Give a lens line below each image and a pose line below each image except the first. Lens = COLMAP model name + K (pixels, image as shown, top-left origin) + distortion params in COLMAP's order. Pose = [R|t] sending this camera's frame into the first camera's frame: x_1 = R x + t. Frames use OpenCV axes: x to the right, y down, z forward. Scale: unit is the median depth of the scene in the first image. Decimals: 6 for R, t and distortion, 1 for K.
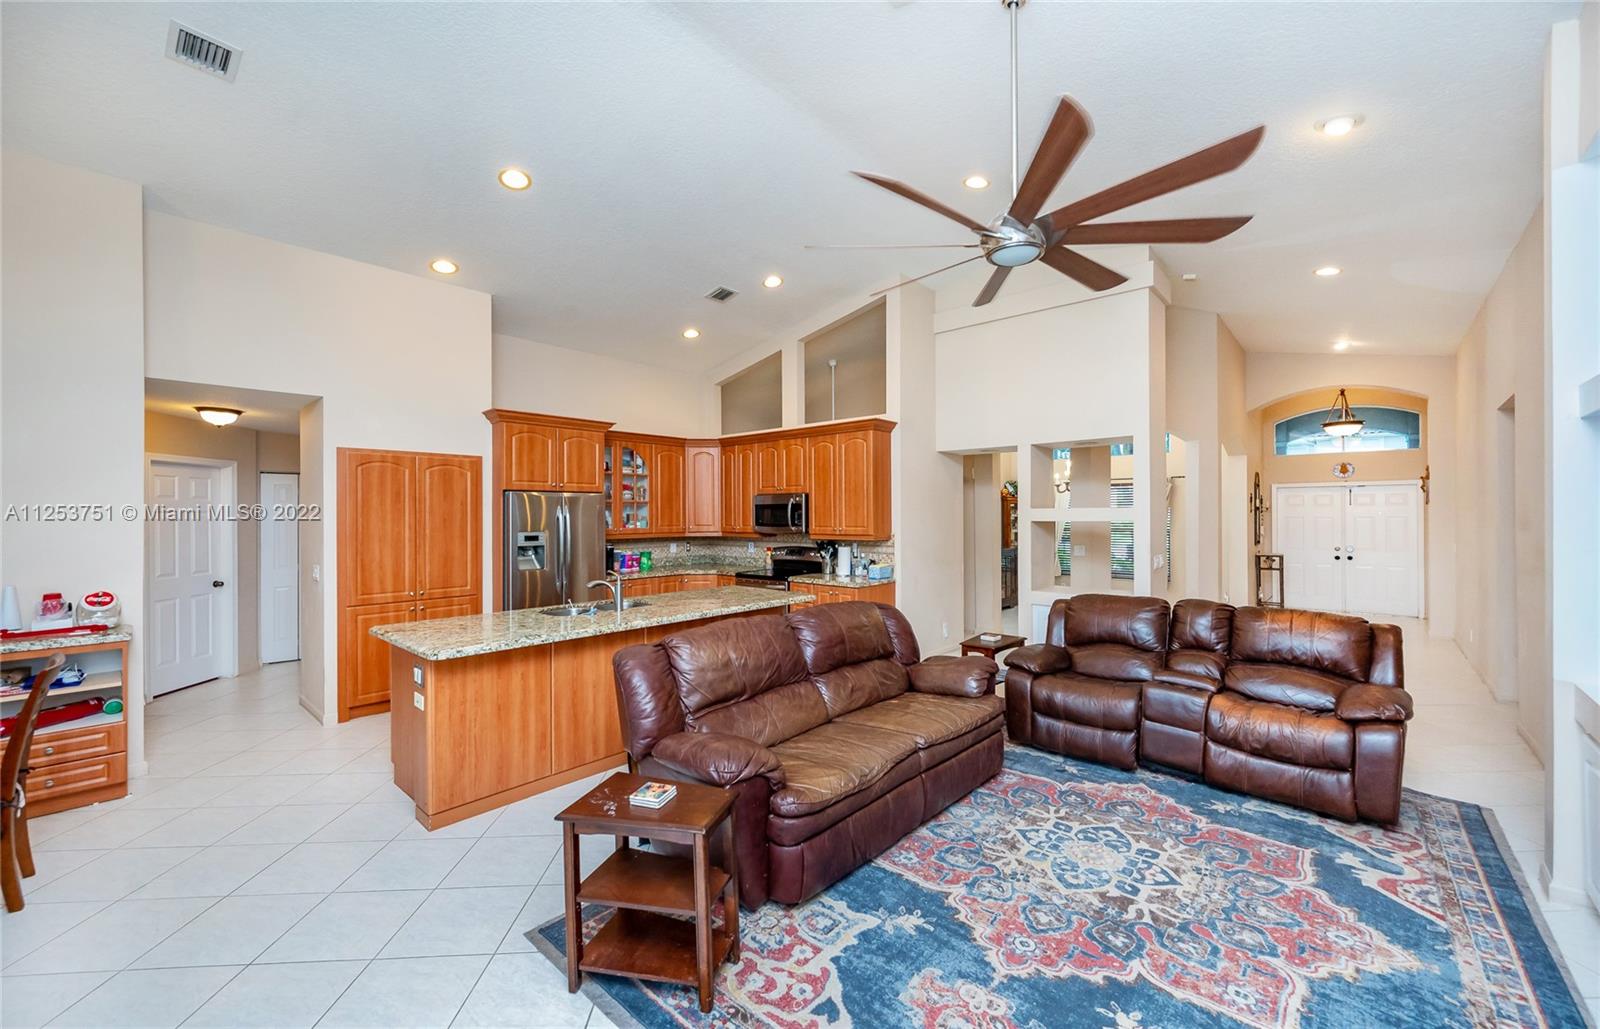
lens RADIAL K [[630.0, 0, 797.0], [0, 630.0, 510.8], [0, 0, 1]] dist [0.013138, 0.000243]
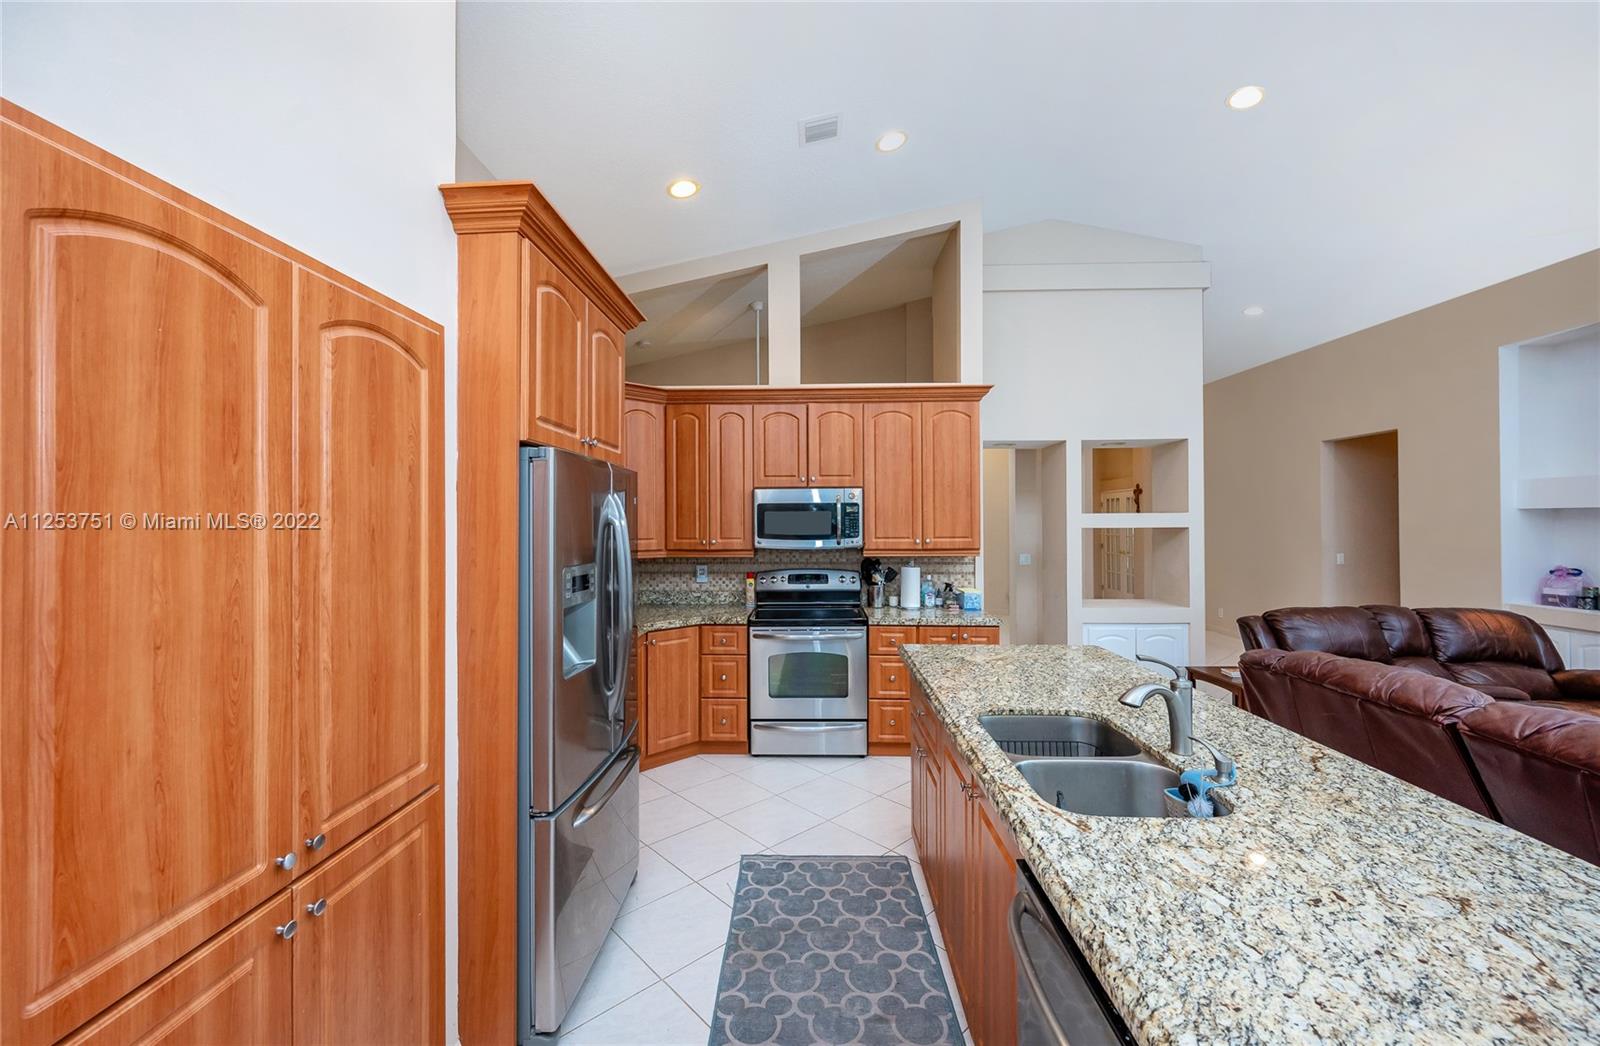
lens RADIAL K [[637.7, 0, 798.4], [0, 637.7, 517.3], [0, 0, 1]] dist [0.000734, -0.000060]
pose [[0.761366, 0.006325, 0.648292, -0.602973], [-0.005208, 0.999980, -0.003639, 0.007268], [-0.648302, -0.000606, 0.761383, 0.691677]]
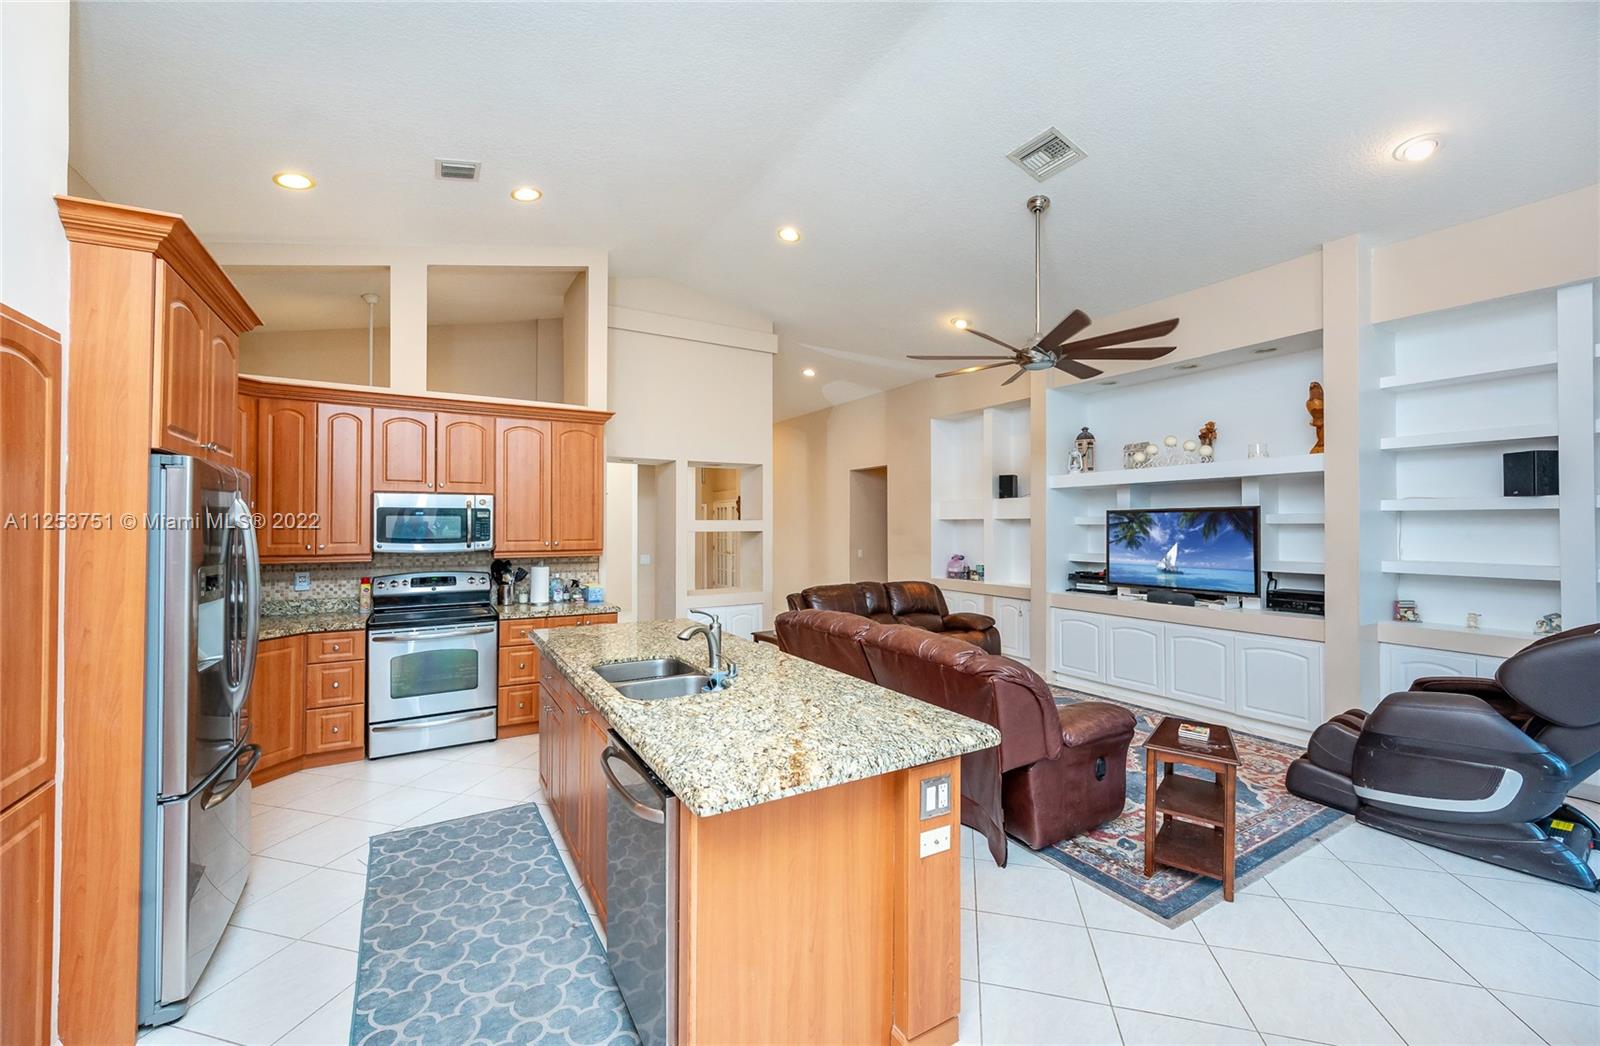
lens RADIAL K [[637.7, 0, 798.4], [0, 637.7, 517.3], [0, 0, 1]] dist [0.000734, -0.000060]
pose [[0.301026, 0.017597, 0.953454, -0.734415], [-0.009304, 0.999836, -0.015516, 0.007114], [-0.953571, -0.004200, 0.301140, 0.584830]]
